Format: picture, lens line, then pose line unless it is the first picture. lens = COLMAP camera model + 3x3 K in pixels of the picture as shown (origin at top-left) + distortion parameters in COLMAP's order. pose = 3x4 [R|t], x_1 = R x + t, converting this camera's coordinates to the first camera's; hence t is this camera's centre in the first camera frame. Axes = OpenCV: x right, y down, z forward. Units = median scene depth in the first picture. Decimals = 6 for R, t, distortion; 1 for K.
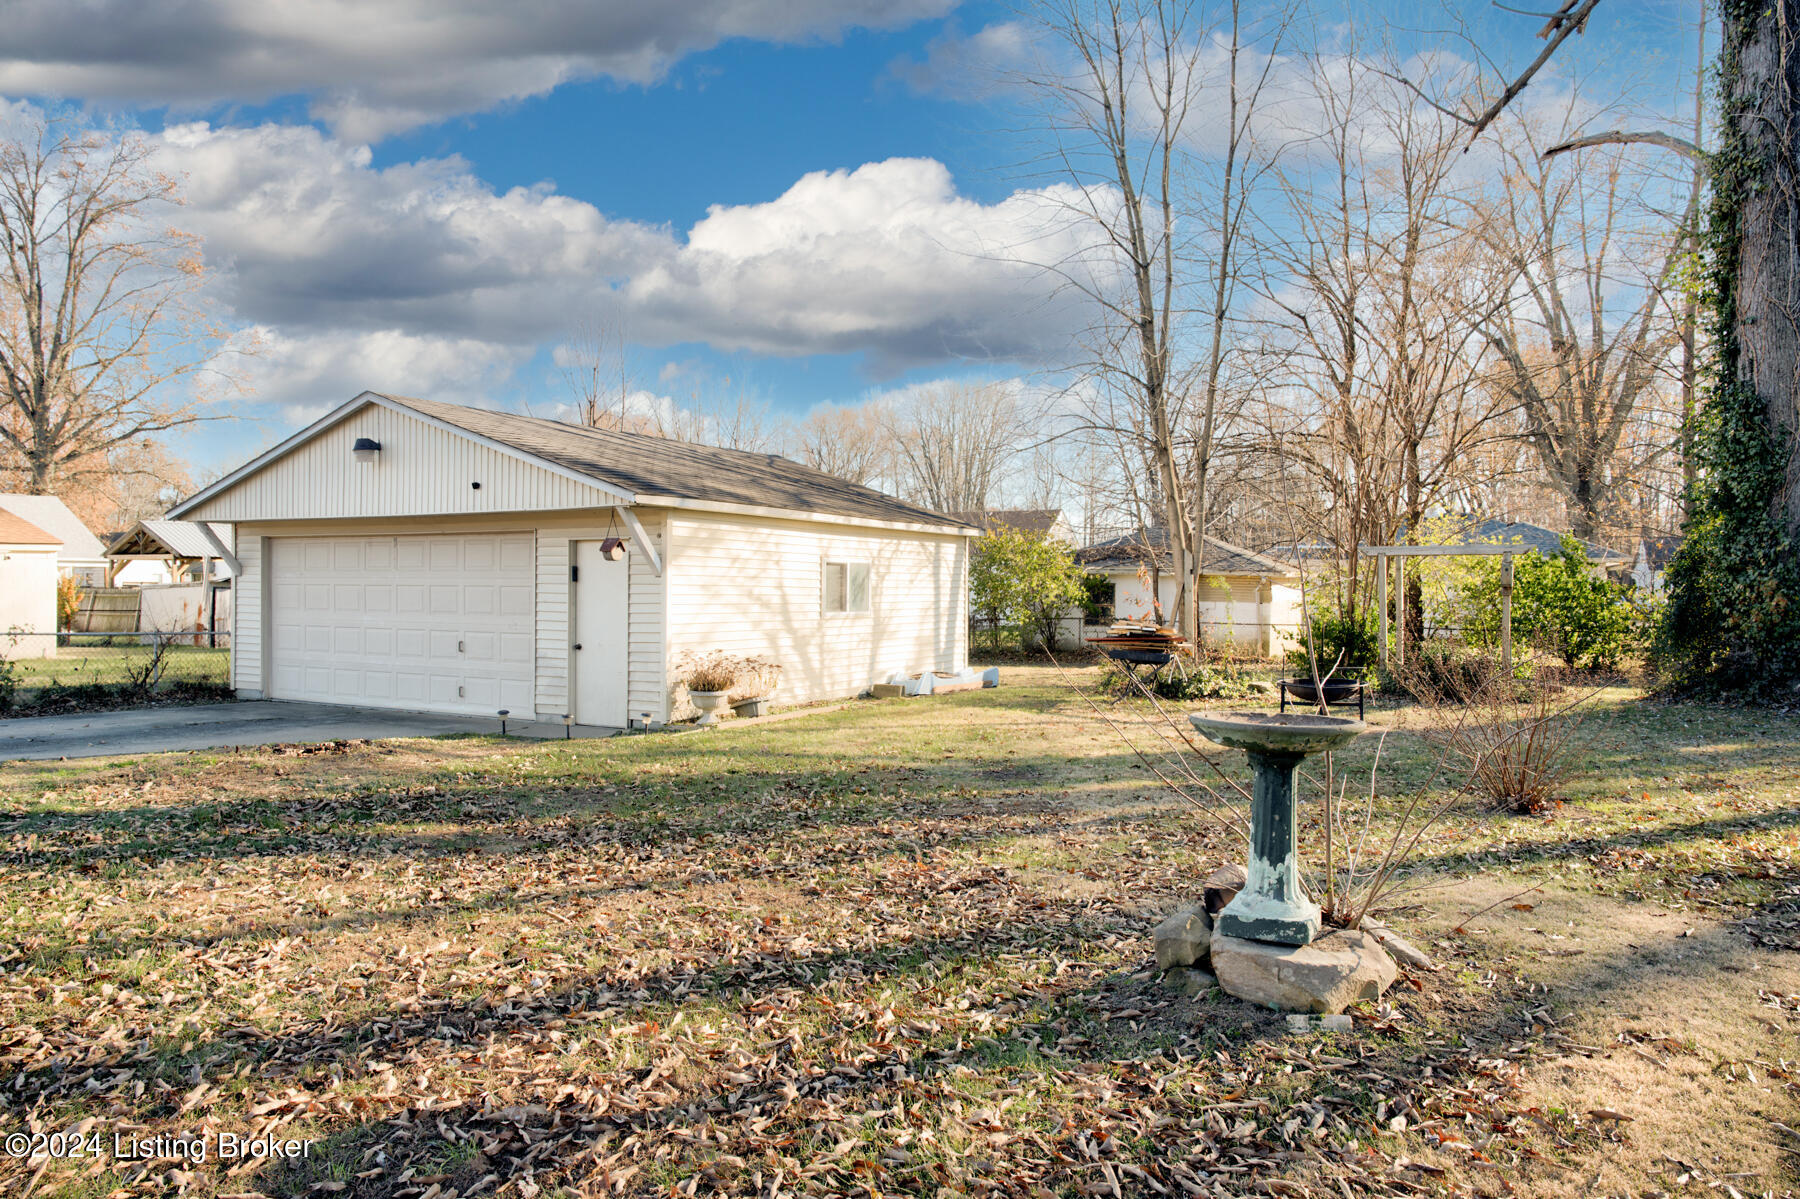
lens RADIAL K [[1246.6, 0, 904.8], [0, 1246.6, 594.5], [0, 0, 1]] dist [-0.069108, 0.058460]
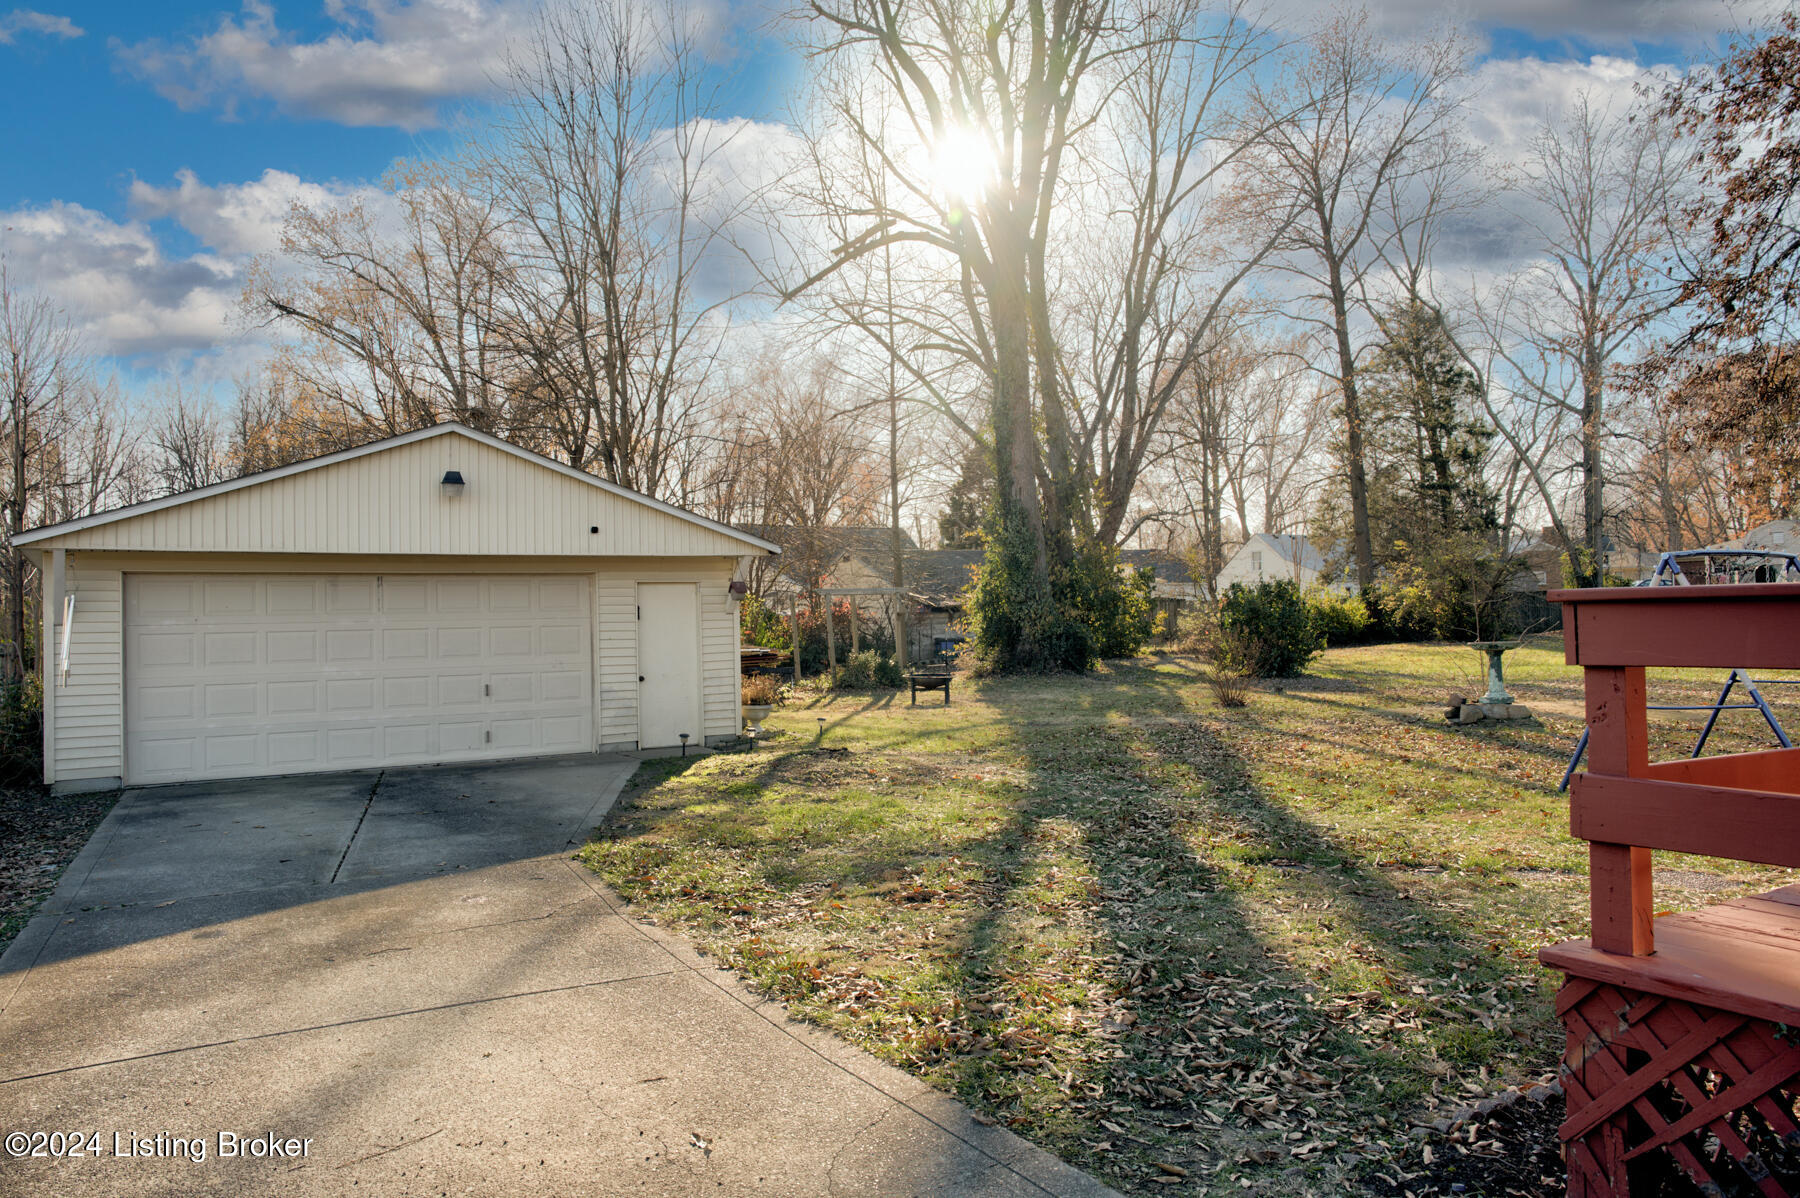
lens RADIAL K [[1246.6, 0, 894.4], [0, 1246.6, 599.5], [0, 0, 1]] dist [-0.069108, 0.058460]
pose [[0.498414, -0.005088, 0.866924, -0.913091], [0.024617, 0.999663, -0.008286, -0.011479], [-0.866589, 0.025471, 0.498372, 0.198332]]
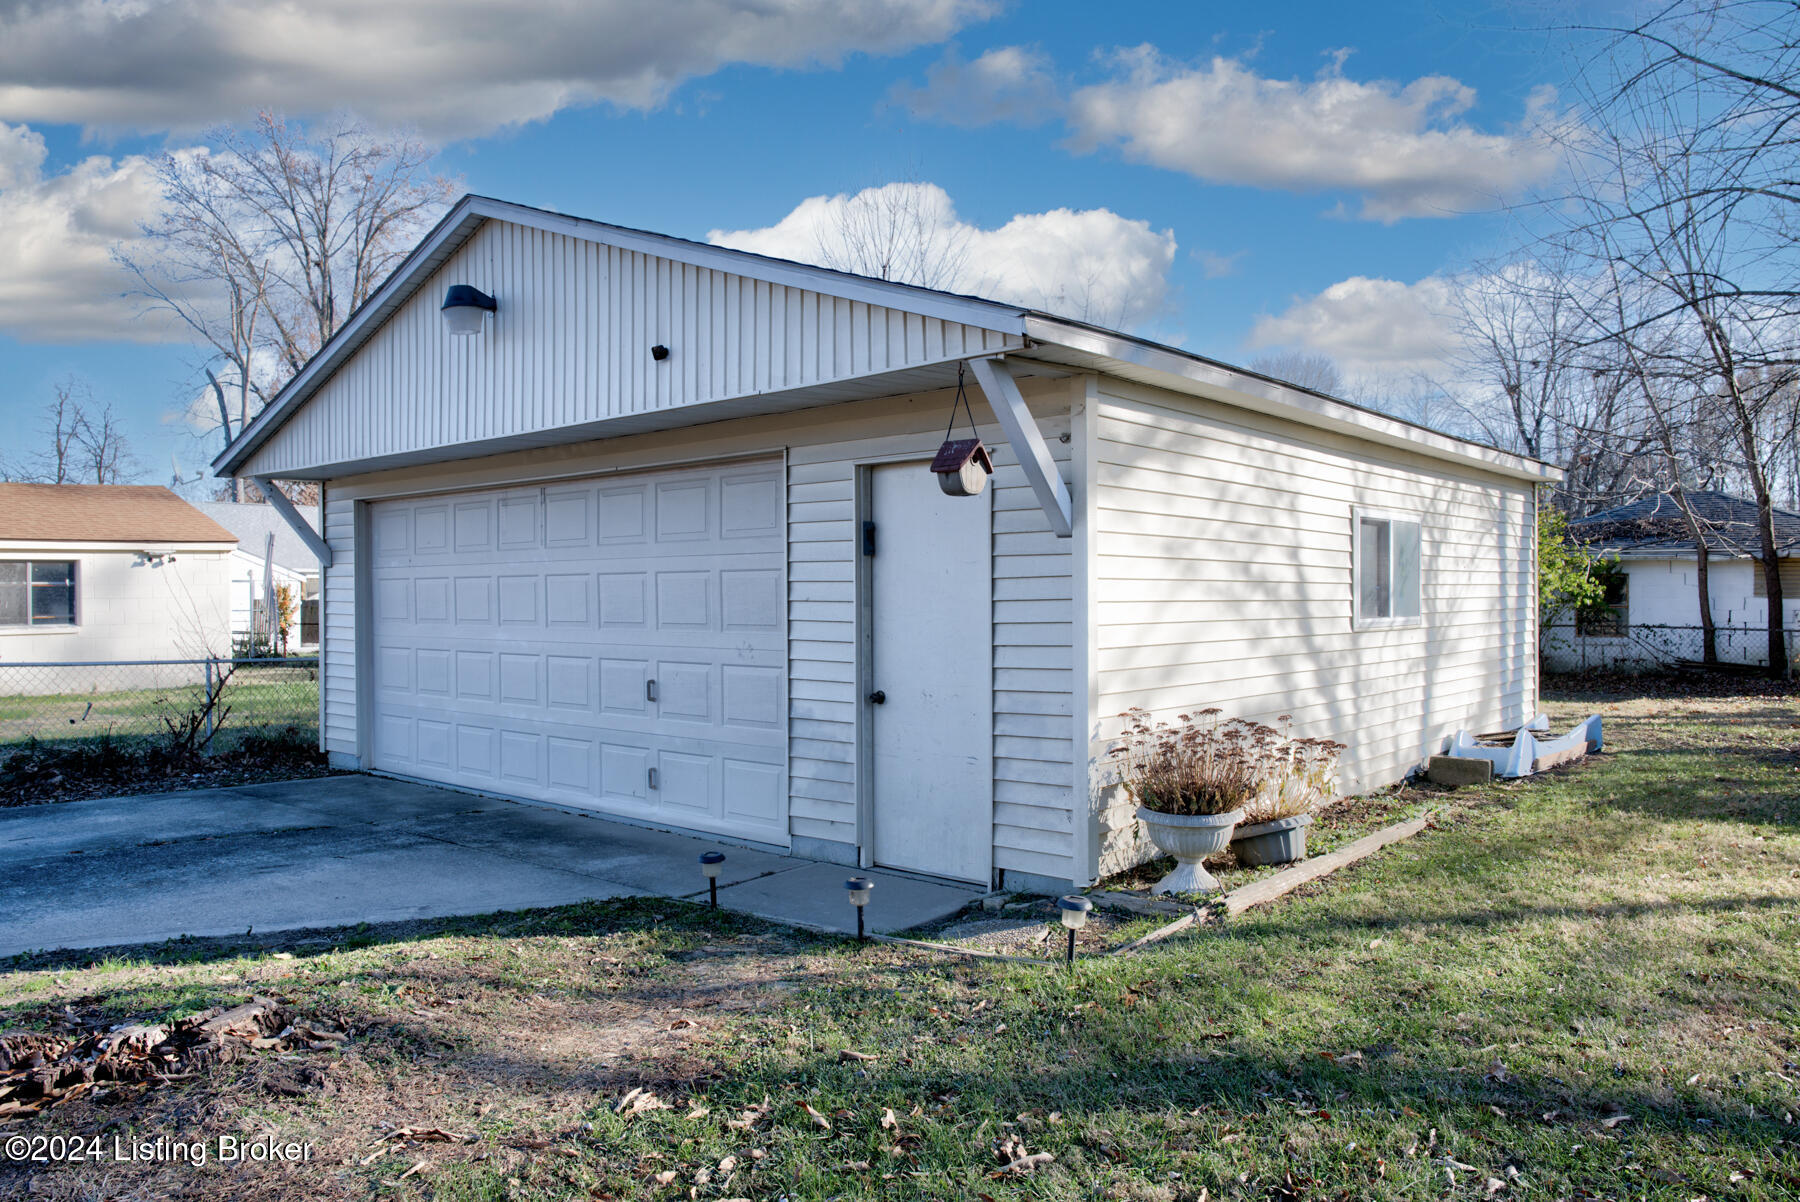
lens RADIAL K [[1246.6, 0, 863.7], [0, 1246.6, 600.9], [0, 0, 1]] dist [-0.069108, 0.058460]
pose [[0.968087, -0.010804, -0.250383, -0.123806], [0.010578, 0.999942, -0.002251, 0.006009], [0.250392, -0.000469, 0.968144, 0.448318]]
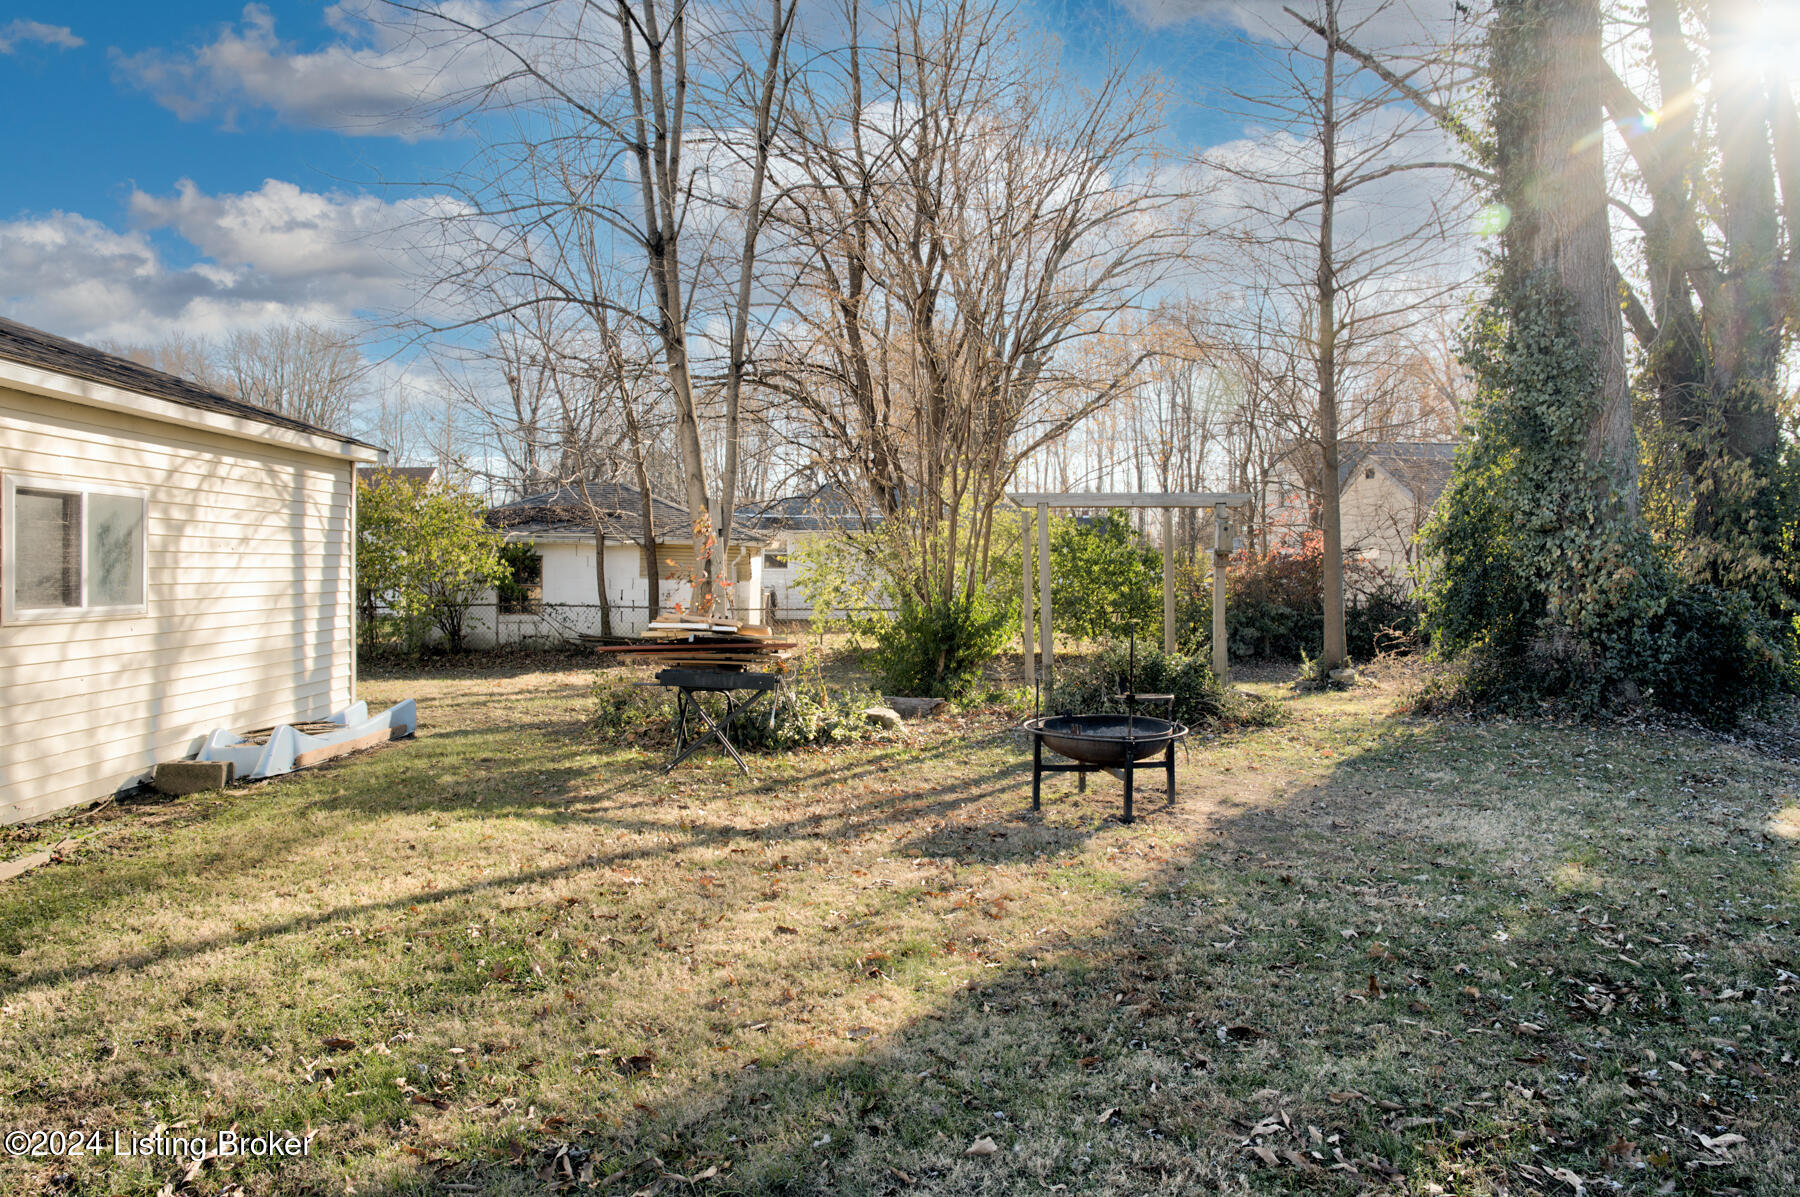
lens RADIAL K [[1246.6, 0, 888.1], [0, 1246.6, 571.8], [0, 0, 1]] dist [-0.069108, 0.058460]
pose [[0.877608, -0.003380, 0.479368, -0.004504], [0.003856, 0.999993, -0.000009, 0.002756], [-0.479364, 0.001857, 0.877614, 0.481255]]
